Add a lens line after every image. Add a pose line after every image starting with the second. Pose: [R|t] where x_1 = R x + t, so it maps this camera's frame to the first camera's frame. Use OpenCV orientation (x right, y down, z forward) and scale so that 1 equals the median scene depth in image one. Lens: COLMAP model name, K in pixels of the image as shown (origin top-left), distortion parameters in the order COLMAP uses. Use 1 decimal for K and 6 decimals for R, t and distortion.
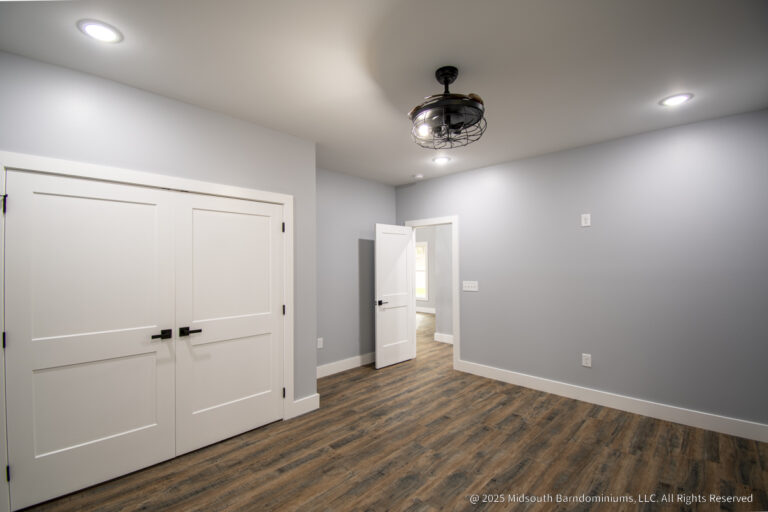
lens RADIAL K [[346.5, 0, 384.0], [0, 346.5, 256.0], [0, 0, 1]] dist [0.022695, -0.026616]
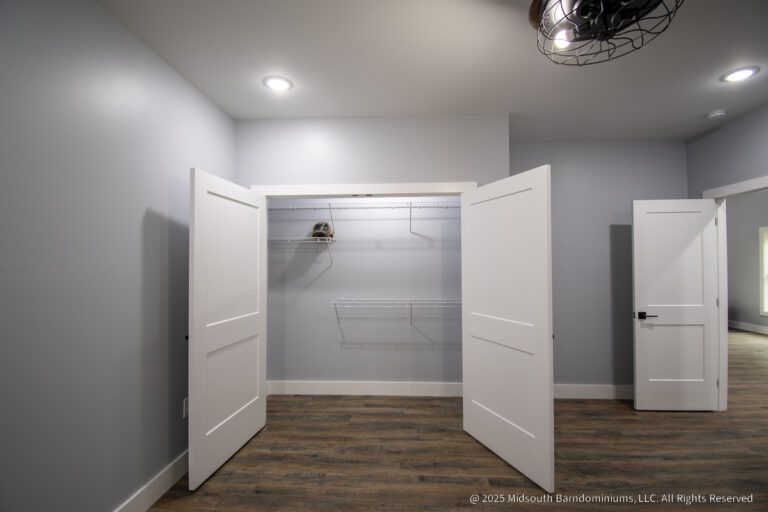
lens RADIAL K [[346.5, 0, 384.0], [0, 346.5, 256.0], [0, 0, 1]] dist [0.022695, -0.026616]
pose [[0.647702, -0.017048, -0.761703, 0.202802], [0.019419, 0.999794, -0.005864, 0.012840], [0.761646, -0.010993, 0.647900, 0.183462]]
